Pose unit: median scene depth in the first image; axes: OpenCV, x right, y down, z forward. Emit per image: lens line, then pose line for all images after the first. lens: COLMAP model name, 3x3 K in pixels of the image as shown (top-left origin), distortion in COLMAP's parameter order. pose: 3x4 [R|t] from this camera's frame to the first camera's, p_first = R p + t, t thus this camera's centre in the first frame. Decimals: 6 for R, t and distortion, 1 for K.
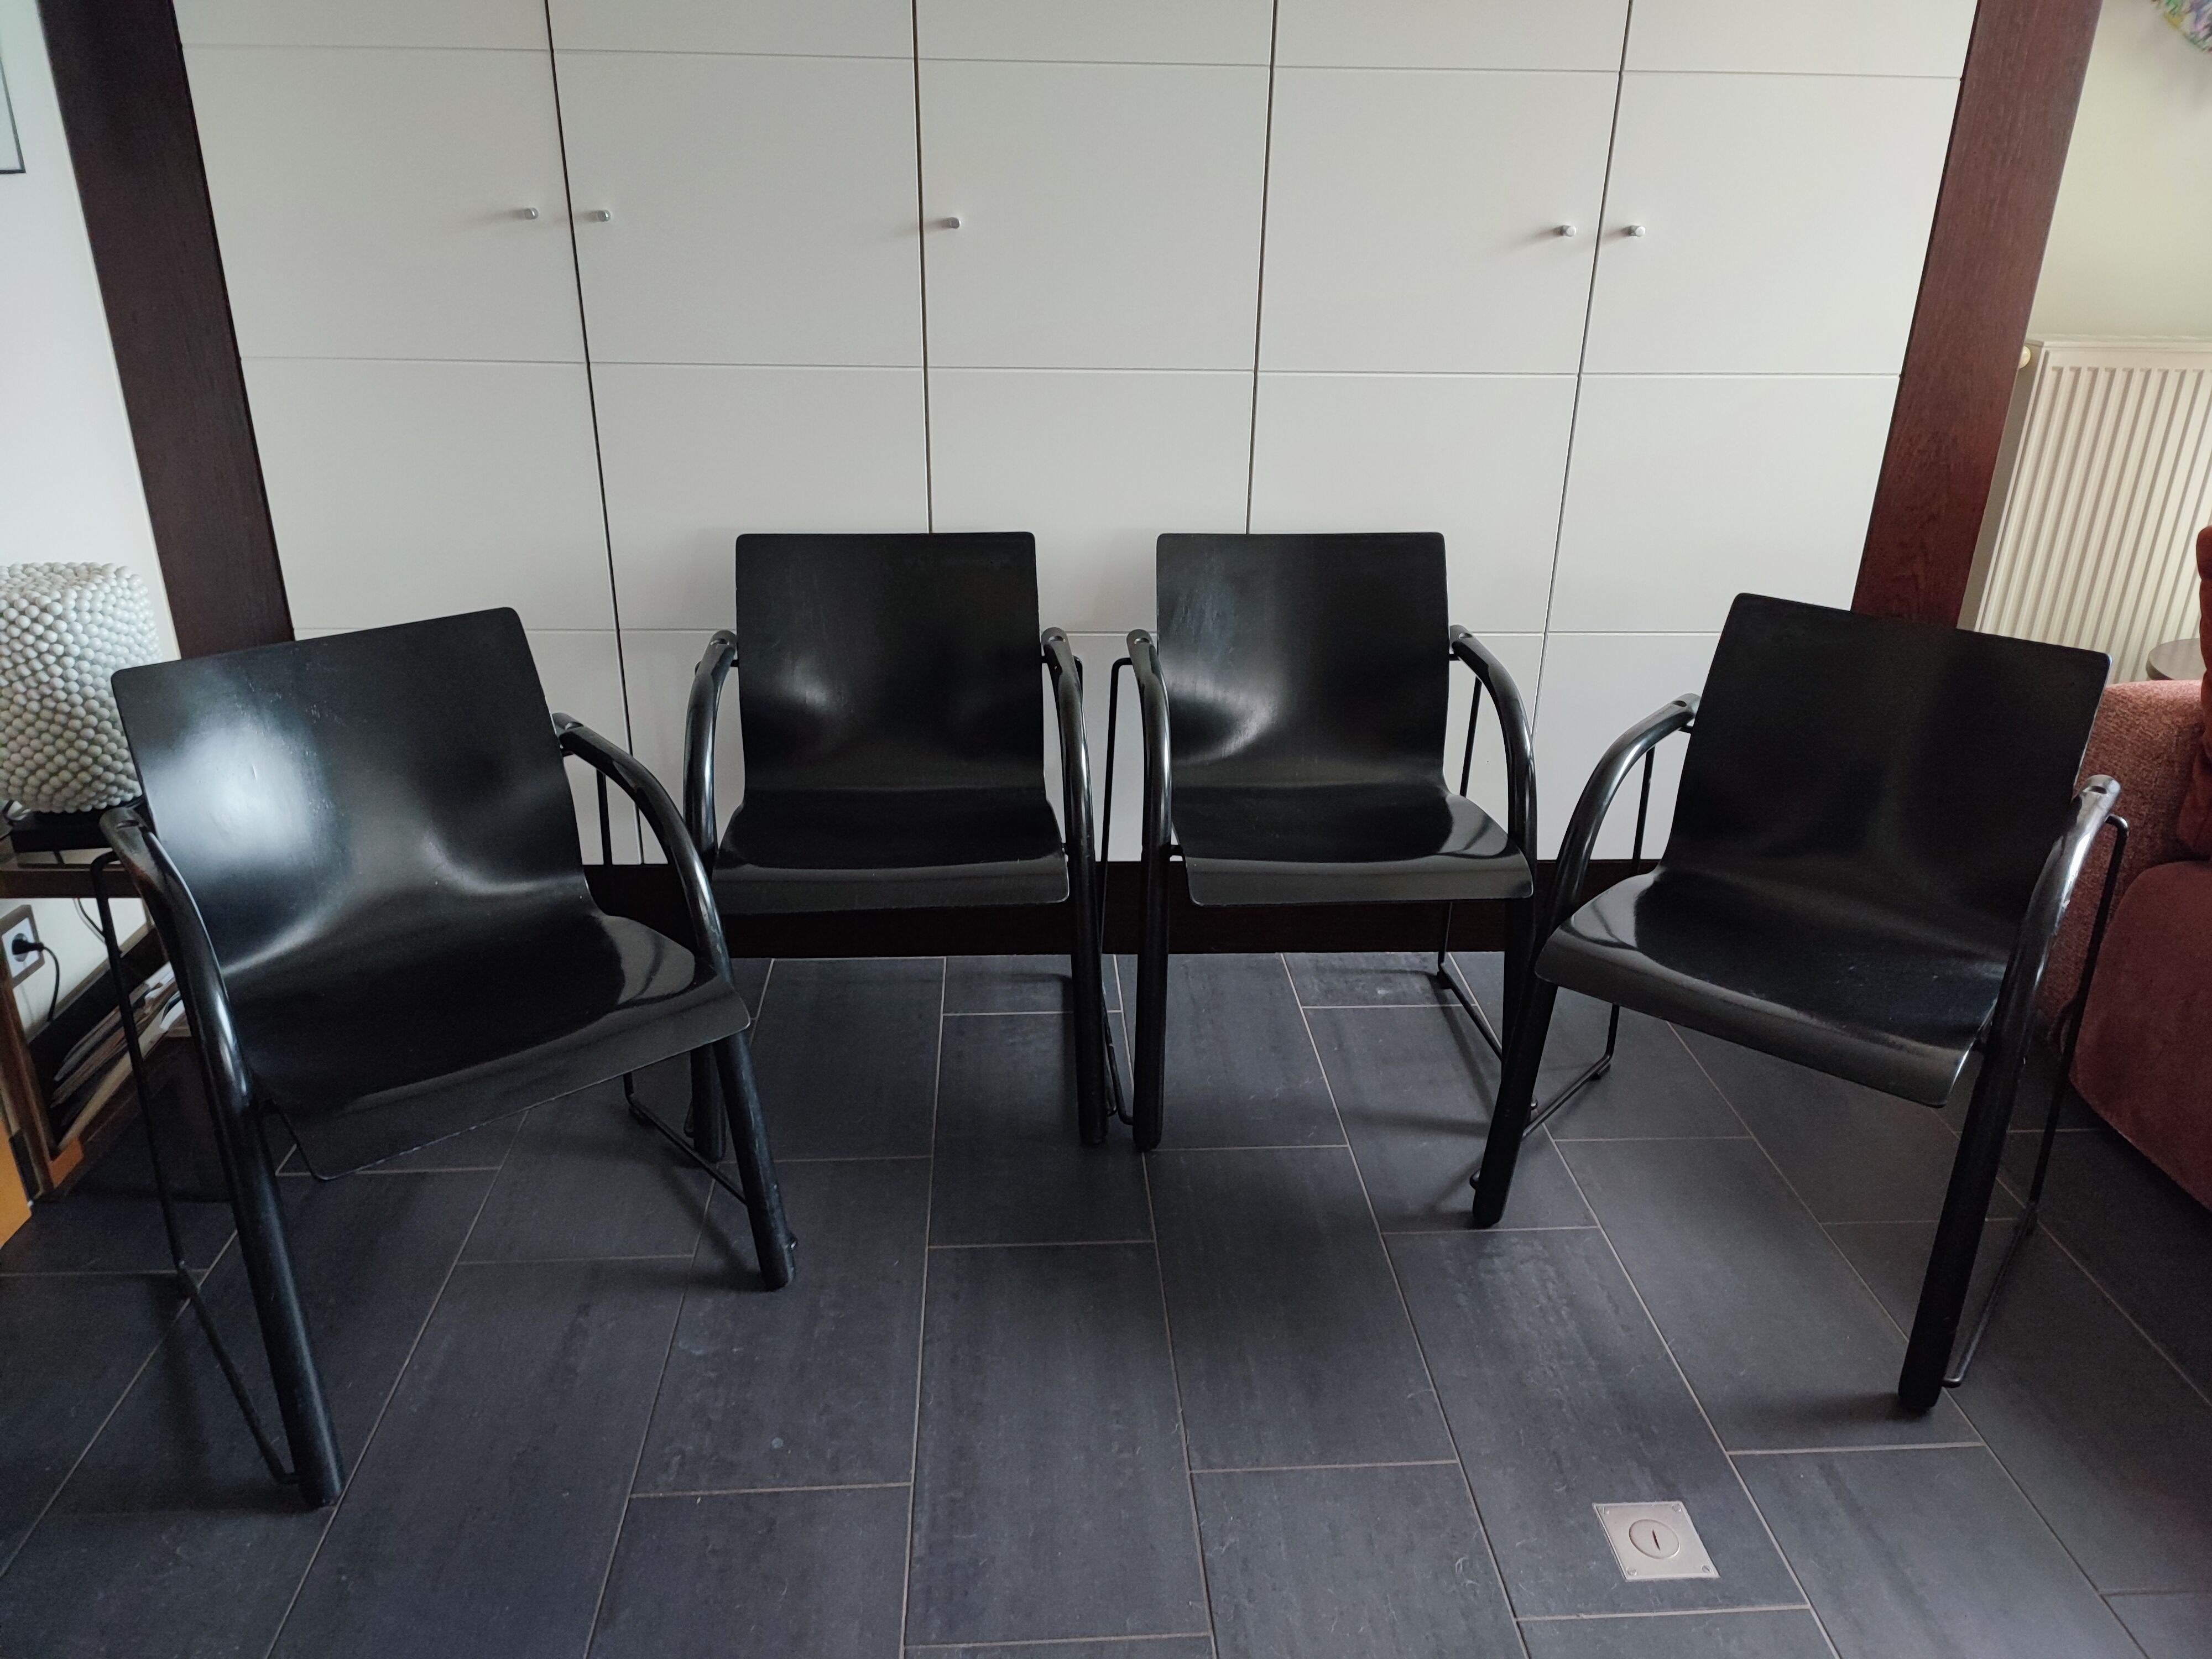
lens RADIAL K [[1596.9, 0, 1123.5], [0, 1596.9, 839.5], [0, 0, 1]] dist [0.040182, -0.053582]
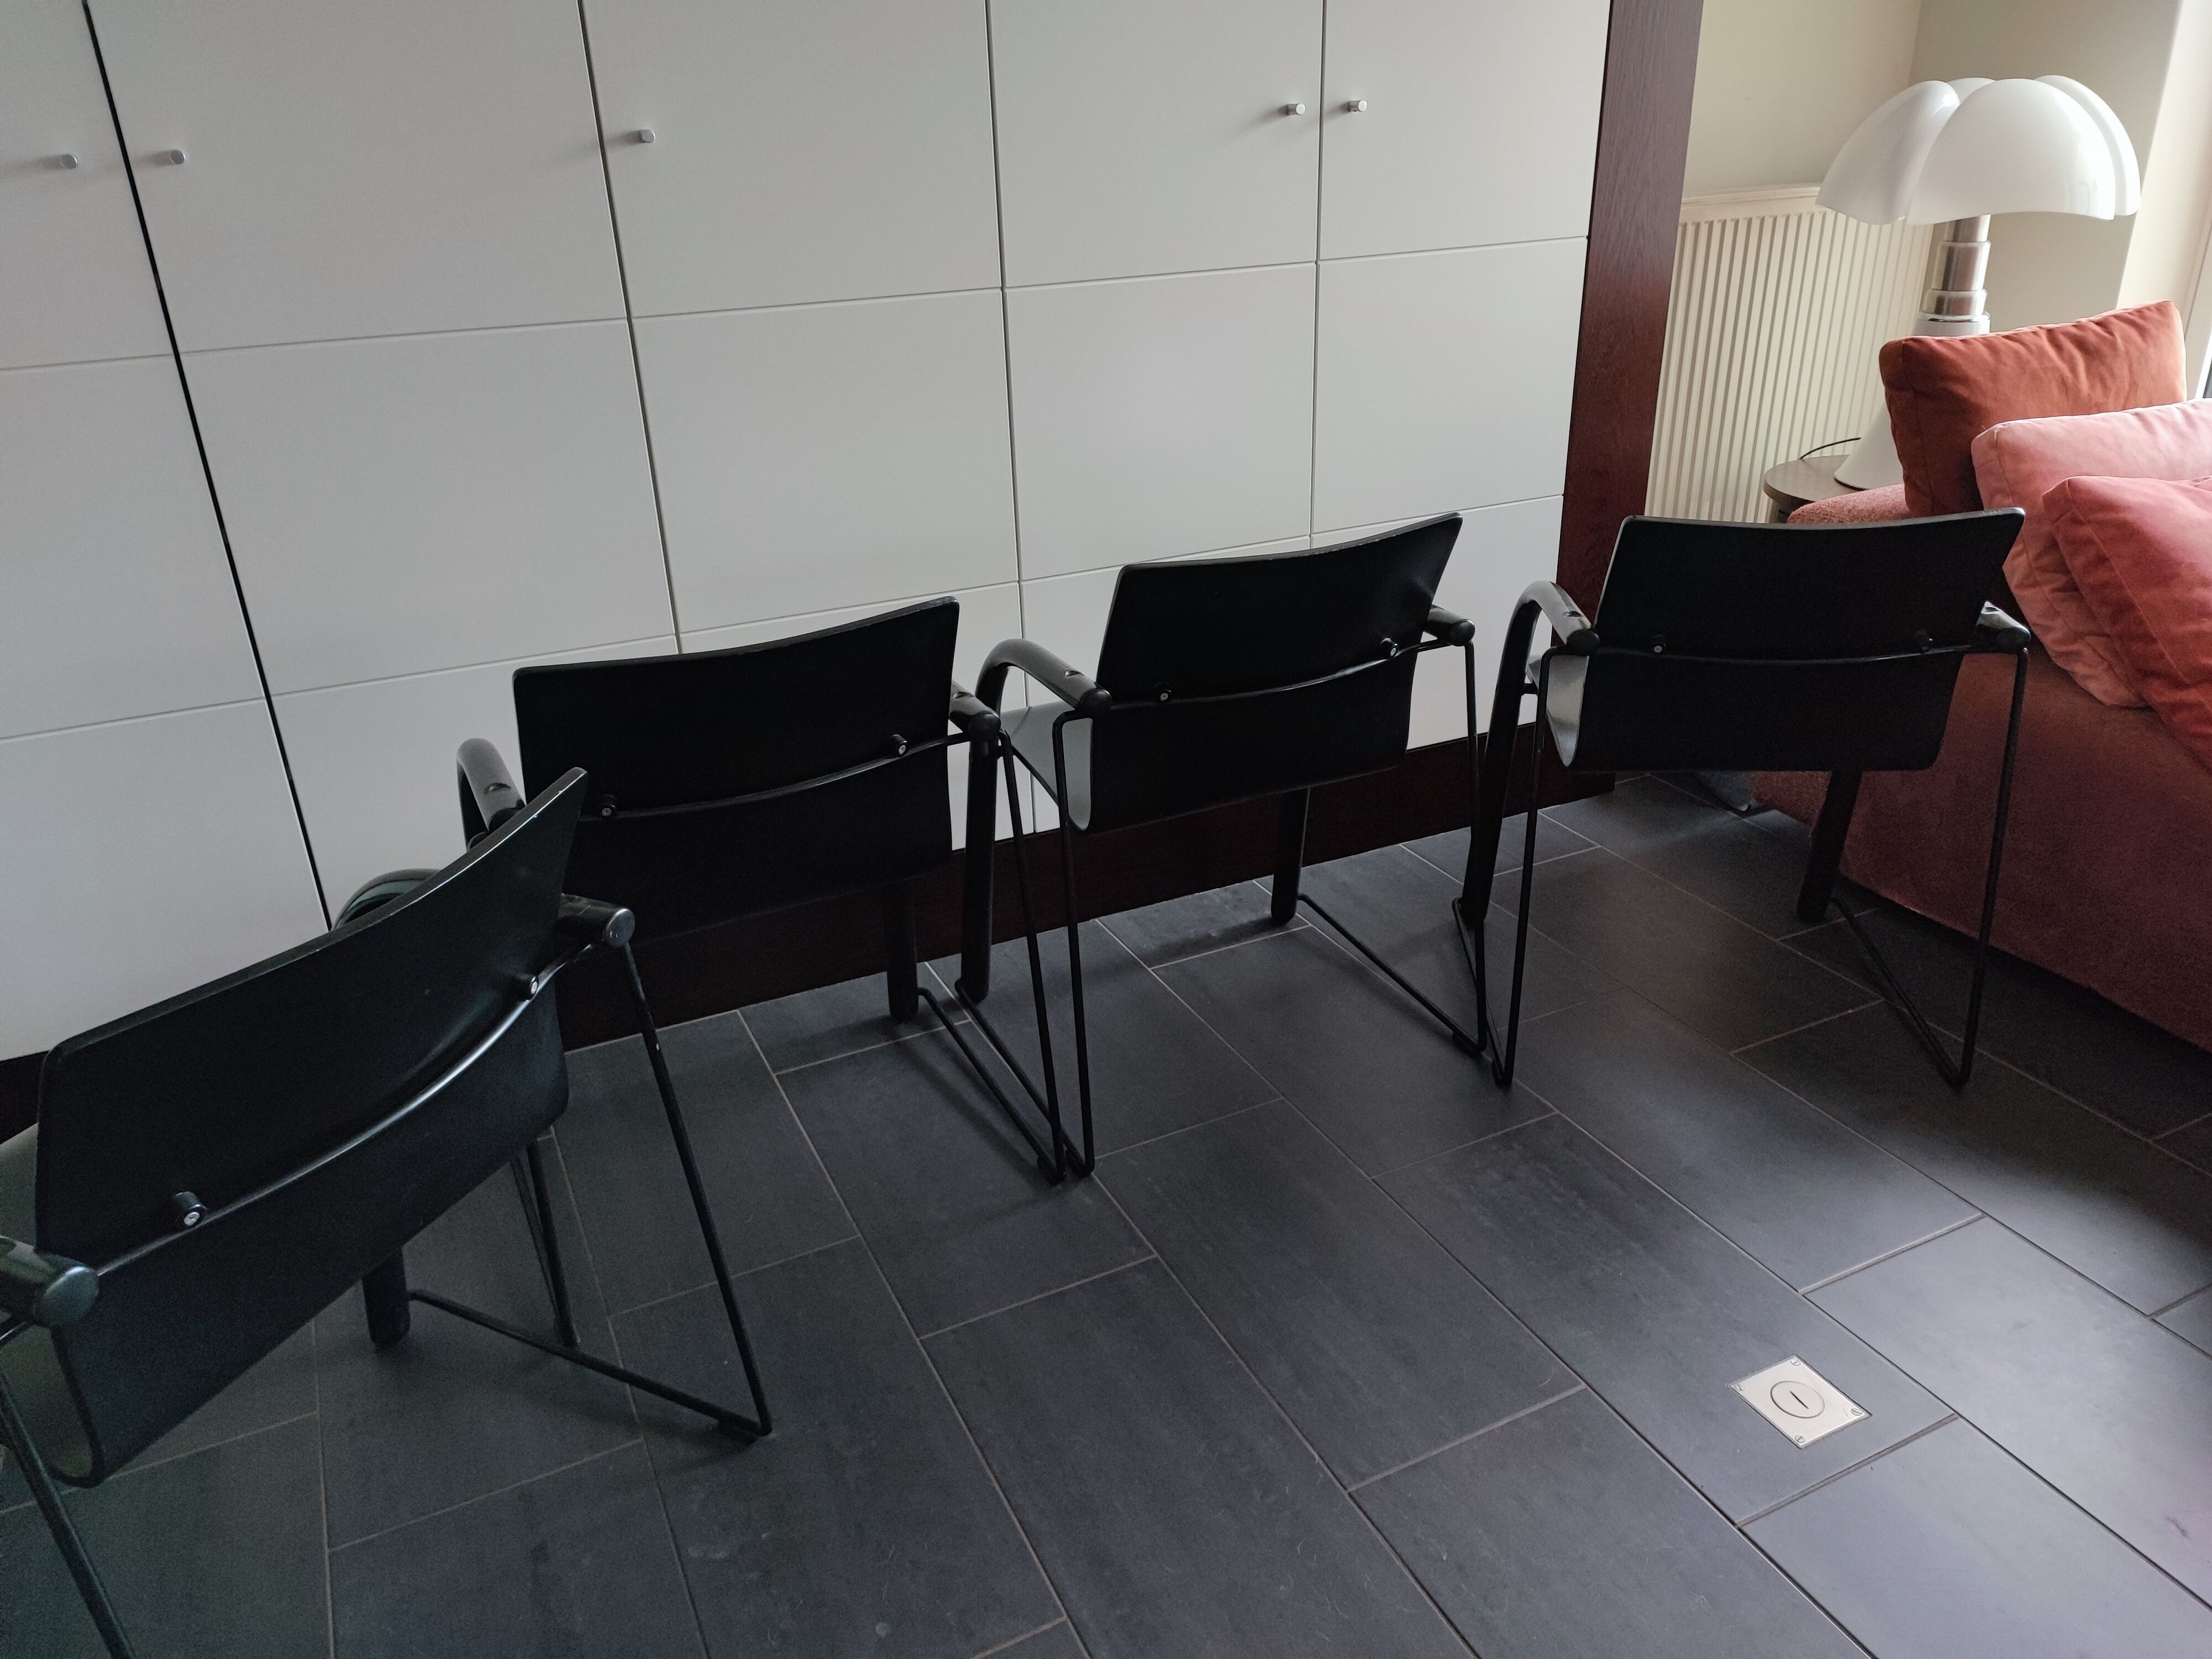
lens RADIAL K [[1596.9, 0, 1118.9], [0, 1596.9, 834.8], [0, 0, 1]] dist [0.040182, -0.053582]
pose [[0.923916, -0.201900, 0.324984, -0.247878], [0.197188, 0.979202, 0.047744, -0.026408], [-0.327865, 0.019971, 0.944514, 0.162012]]
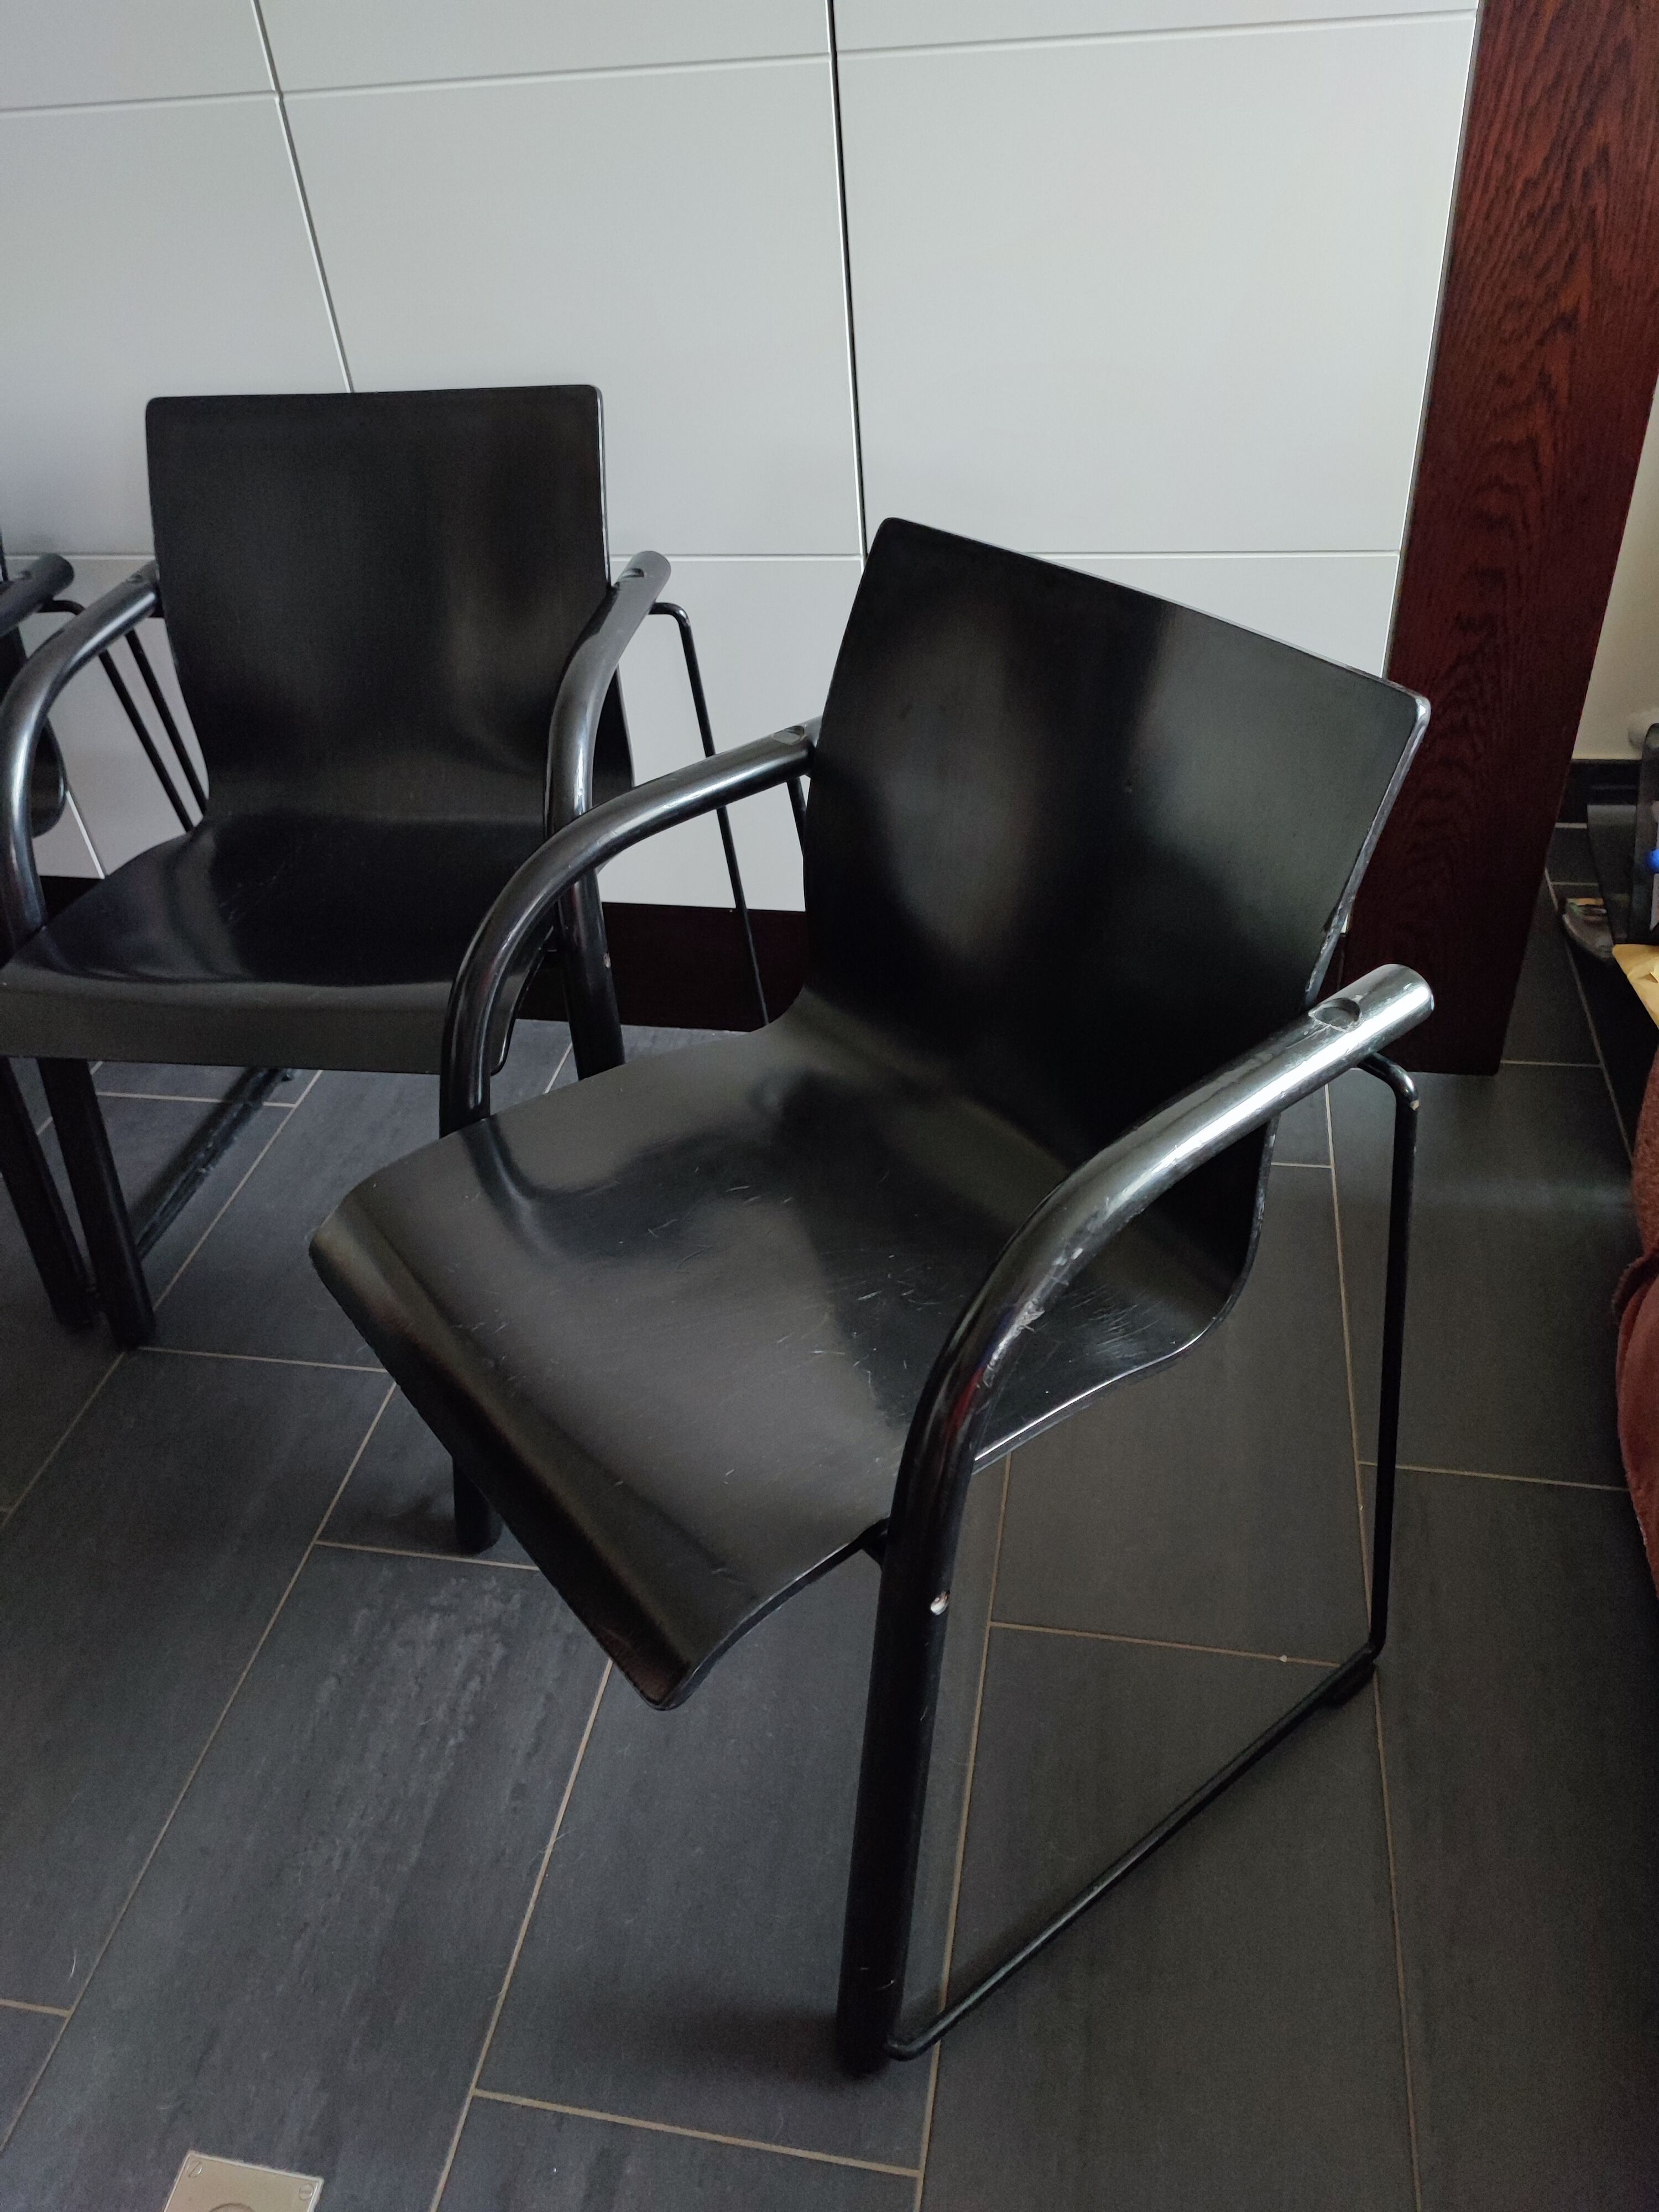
lens RADIAL K [[1596.9, 0, 841.5], [0, 1596.9, 1101.2], [0, 0, 1]] dist [0.040182, -0.053582]
pose [[0.963690, 0.083015, -0.253791, 0.541861], [-0.016653, 0.967280, 0.253163, -0.106620], [0.266504, -0.239744, 0.933541, 0.496314]]
